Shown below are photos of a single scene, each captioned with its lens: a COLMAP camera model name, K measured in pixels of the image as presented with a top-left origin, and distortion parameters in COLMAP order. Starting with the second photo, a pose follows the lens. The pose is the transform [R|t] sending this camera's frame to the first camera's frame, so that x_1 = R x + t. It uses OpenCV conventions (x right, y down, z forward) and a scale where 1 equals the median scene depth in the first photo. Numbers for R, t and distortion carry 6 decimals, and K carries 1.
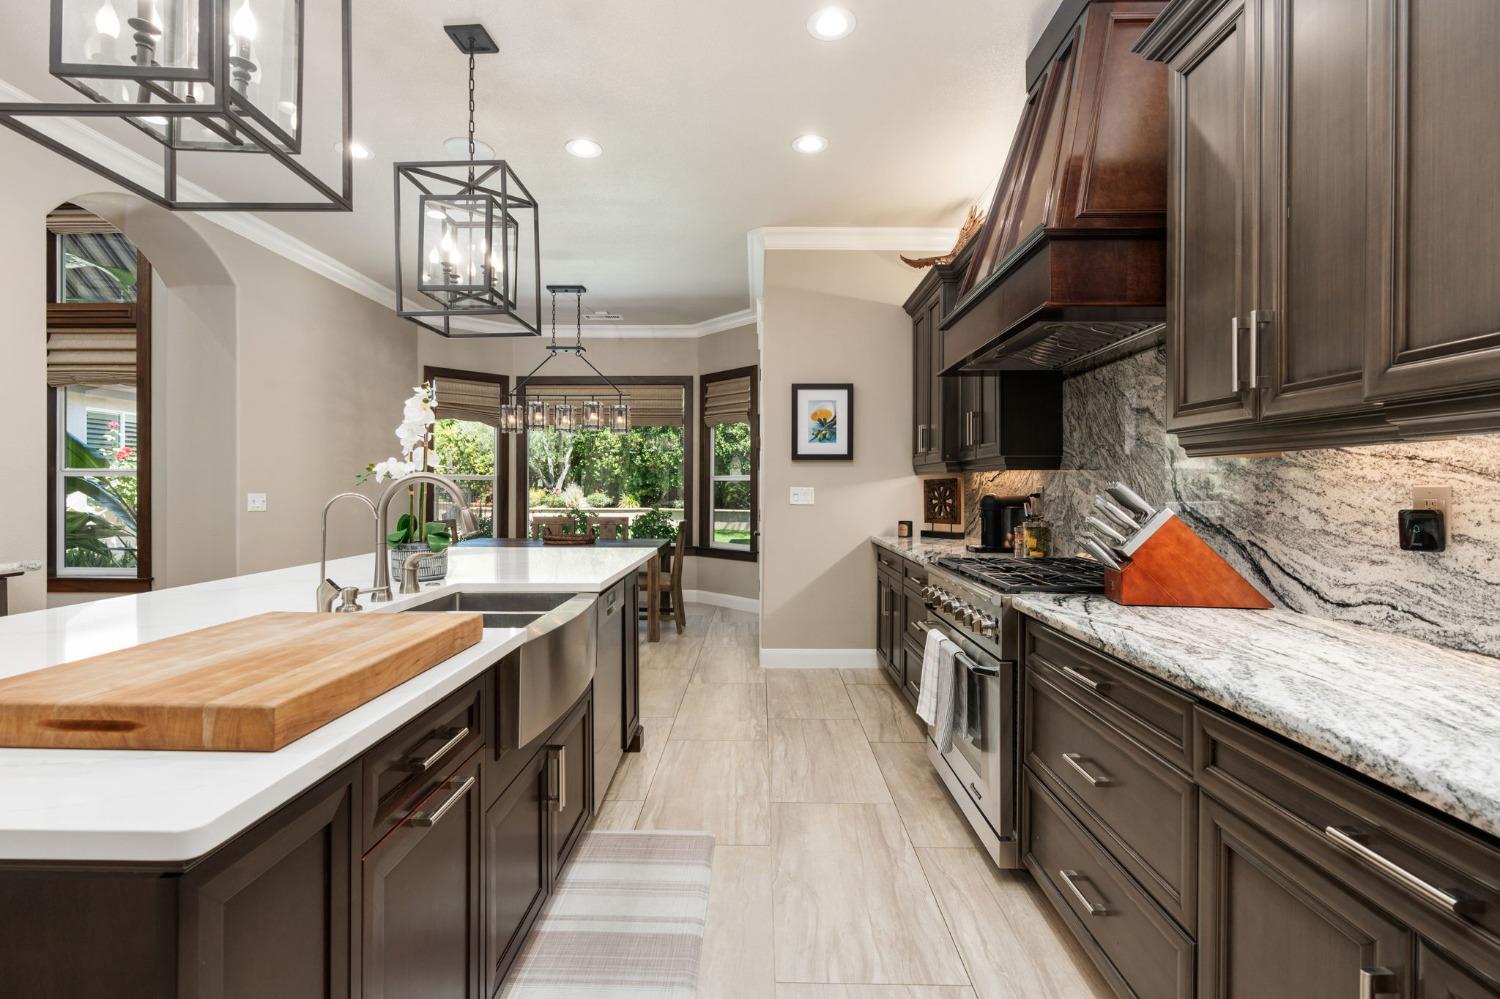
lens RADIAL K [[690.0, 0, 749.3], [0, 690.0, 486.4], [0, 0, 1]] dist [-0.000706, 0.000579]
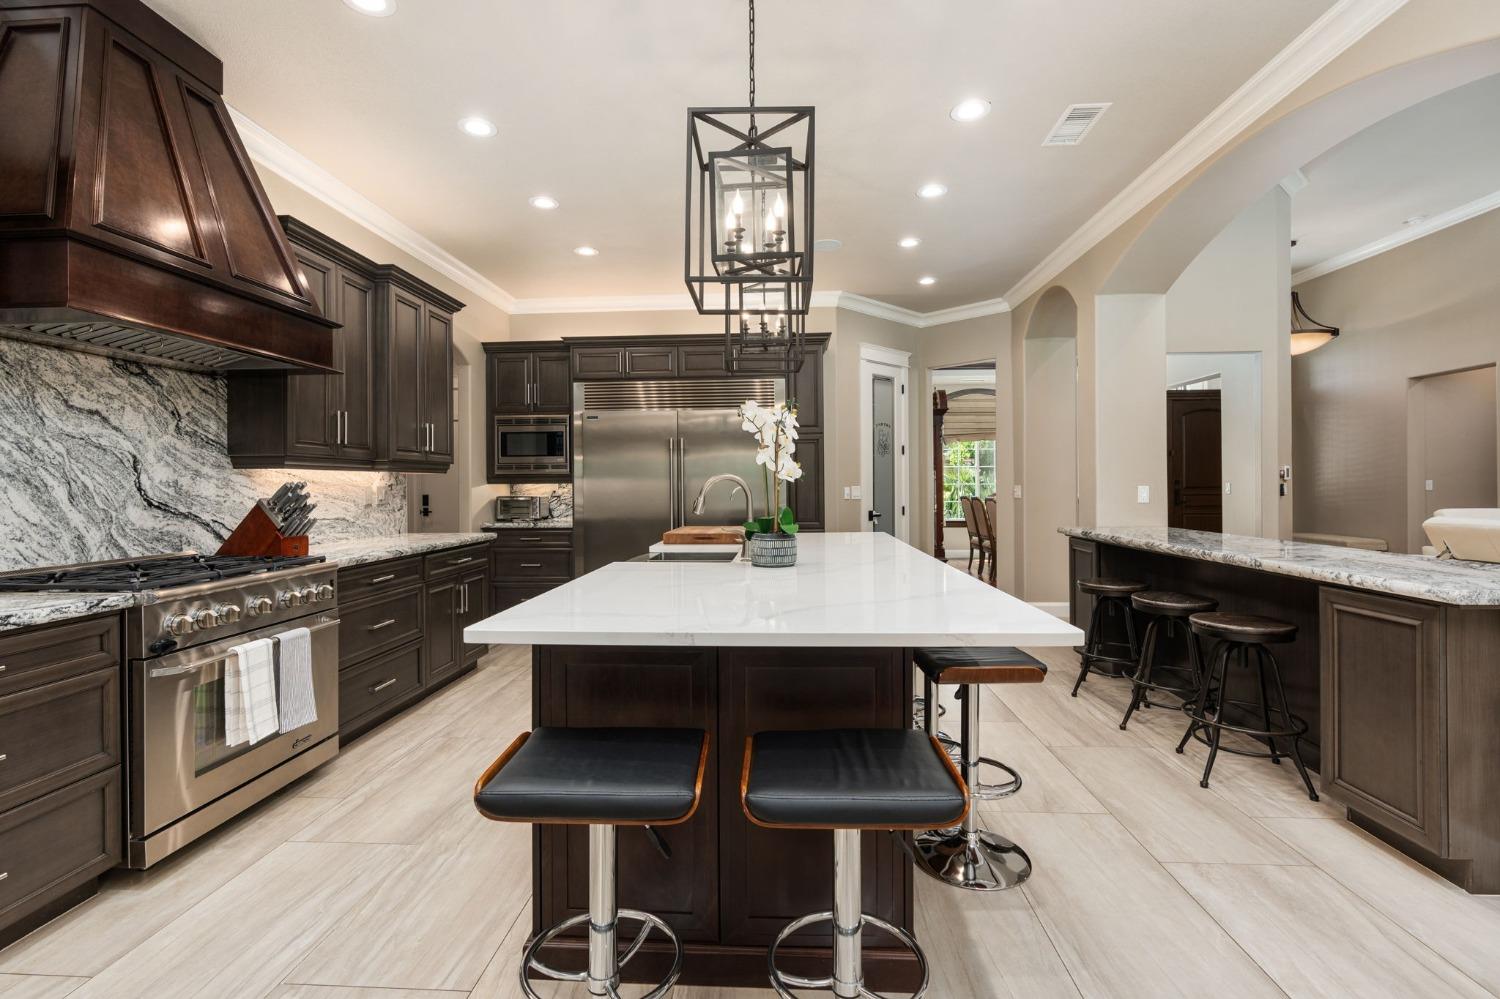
lens RADIAL K [[690.0, 0, 749.3], [0, 690.0, 486.4], [0, 0, 1]] dist [-0.000706, 0.000579]
pose [[-0.999019, 0.006089, 0.043864, -0.558121], [0.006102, 0.999981, 0.000163, 0.008630], [-0.043862, 0.000431, -0.999038, 2.420371]]
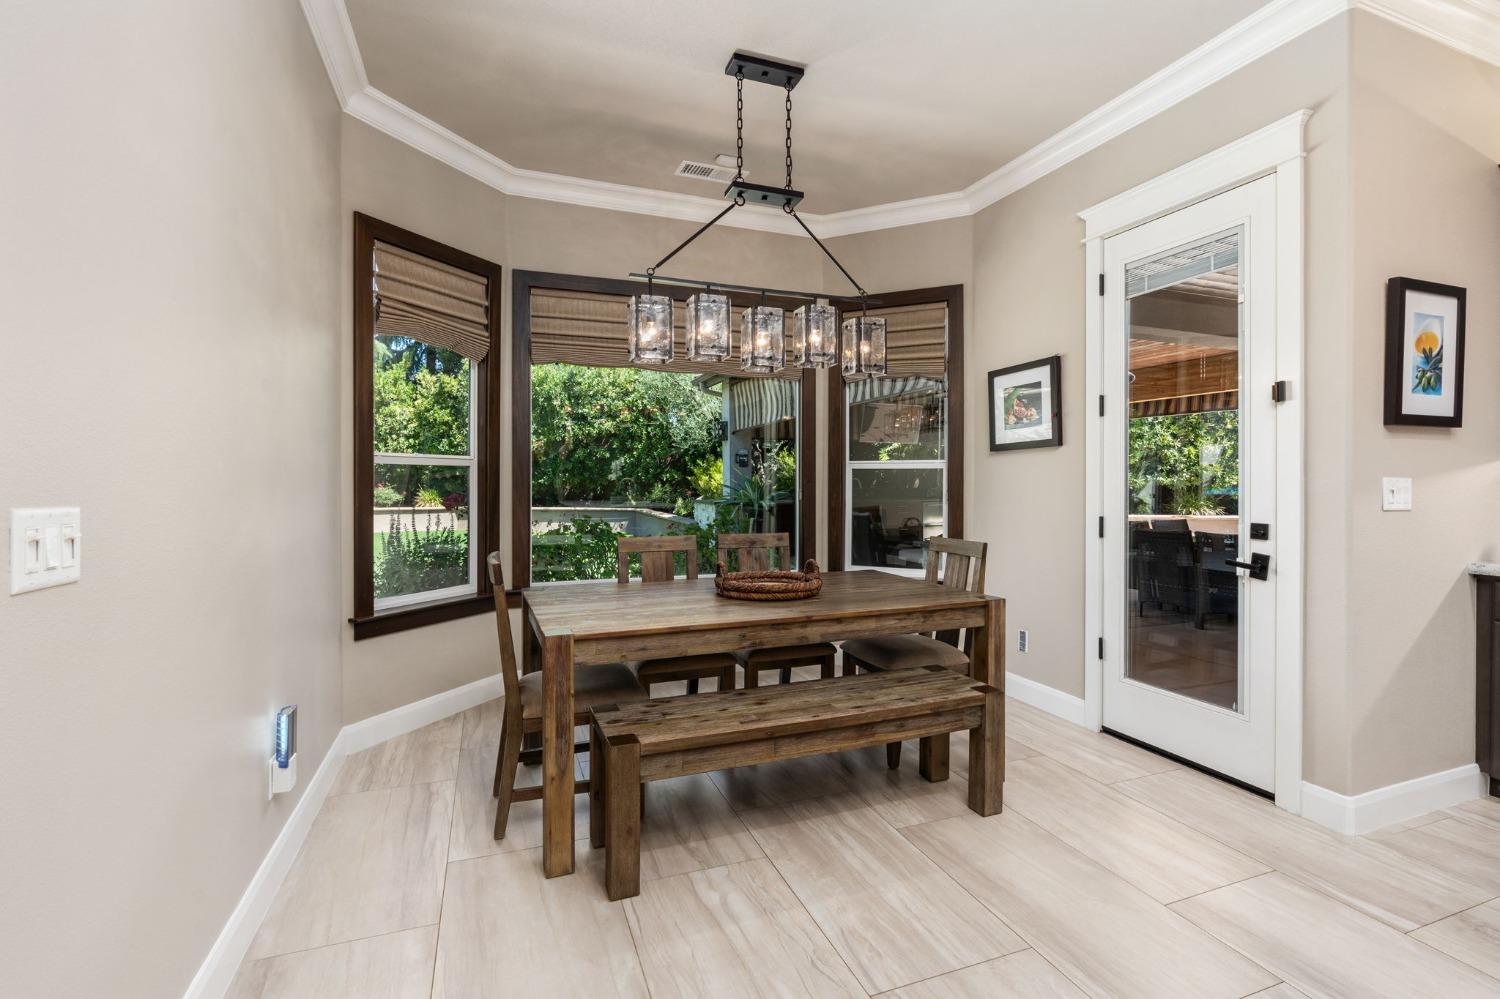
lens RADIAL K [[690.0, 0, 749.3], [0, 690.0, 486.4], [0, 0, 1]] dist [-0.000706, 0.000579]
pose [[0.929375, -0.002004, 0.369131, -1.307930], [-0.001545, 0.999955, 0.009318, 0.008670], [-0.369133, -0.009230, 0.929331, 1.577652]]
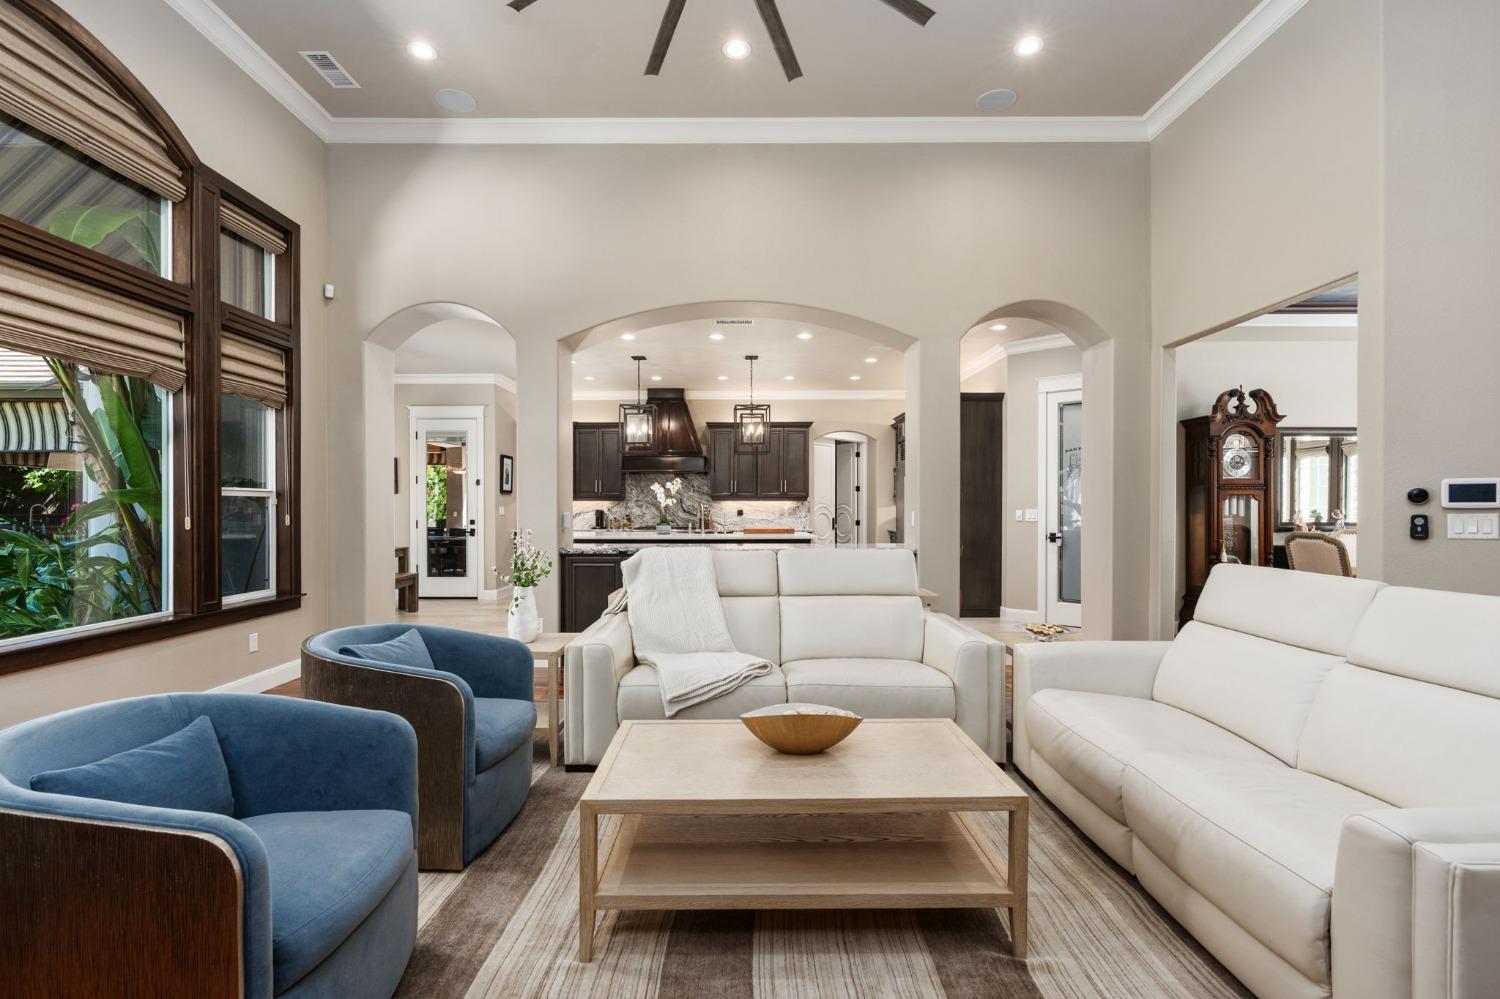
lens RADIAL K [[700.2, 0, 739.6], [0, 700.2, 509.8], [0, 0, 1]] dist [0.001238, 0.000264]
pose [[-0.022050, -0.003950, 0.999749, -4.450691], [-0.002613, 0.999989, 0.003893, 0.003145], [-0.999753, -0.002527, -0.022060, 0.815953]]
